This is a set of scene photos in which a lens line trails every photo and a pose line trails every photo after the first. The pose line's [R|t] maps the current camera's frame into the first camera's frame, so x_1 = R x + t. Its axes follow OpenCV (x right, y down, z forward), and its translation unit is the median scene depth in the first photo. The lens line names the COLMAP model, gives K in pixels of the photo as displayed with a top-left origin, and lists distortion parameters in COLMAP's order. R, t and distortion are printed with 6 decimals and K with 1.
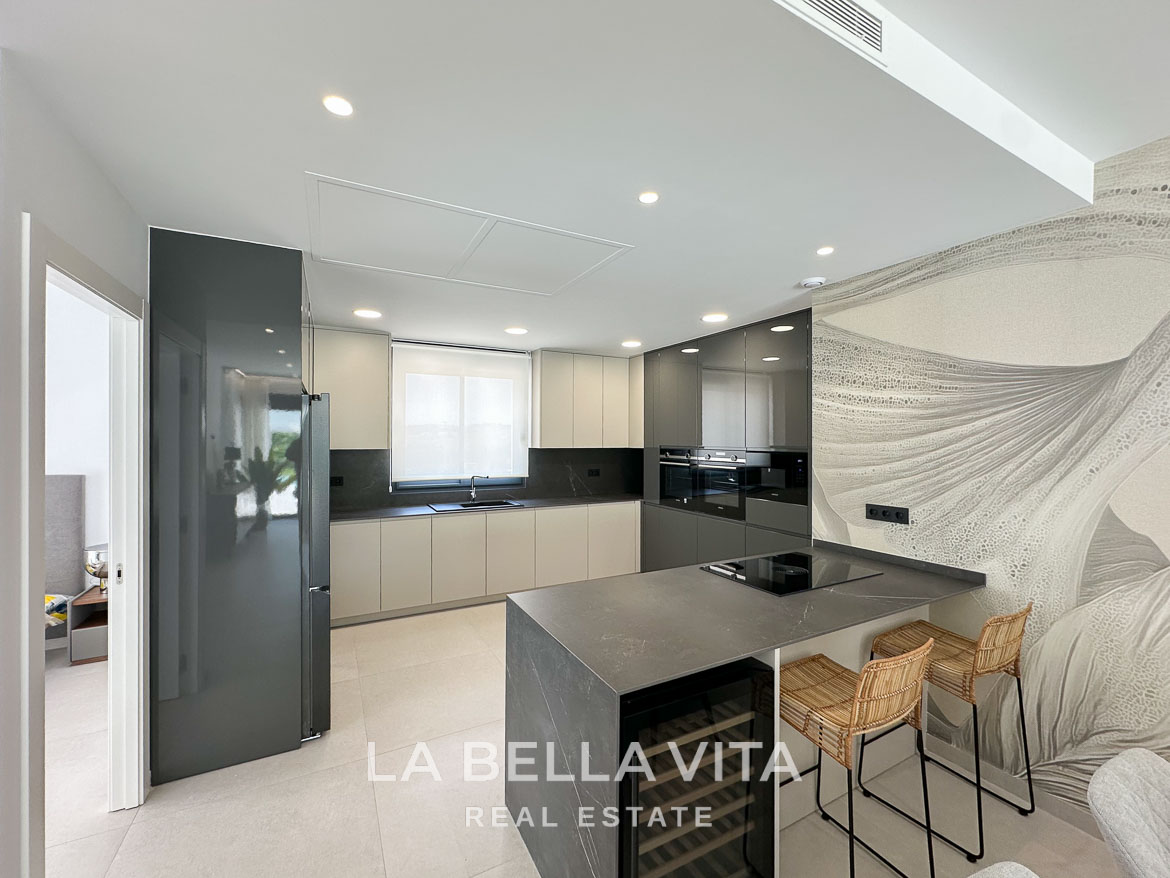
lens RADIAL K [[486.3, 0, 594.5], [0, 486.3, 440.9], [0, 0, 1]] dist [-0.000934, 0.000276]
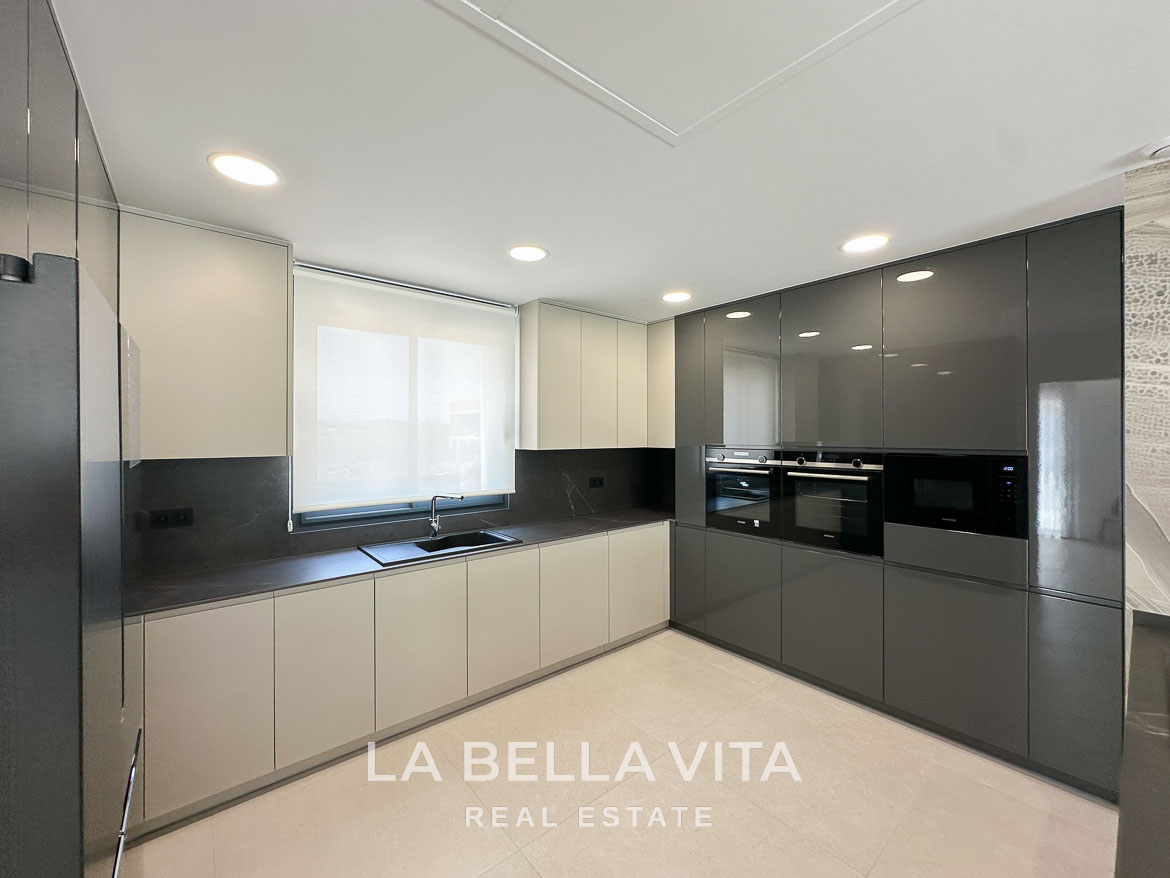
lens RADIAL K [[461.4, 0, 585.0], [0, 461.4, 439.0], [0, 0, 1]] dist [-0.002374, -0.000130]
pose [[0.979264, -0.007021, 0.202468, -0.171032], [0.006304, 0.999971, 0.004186, -0.002849], [-0.202492, -0.002823, 0.979280, 0.359814]]
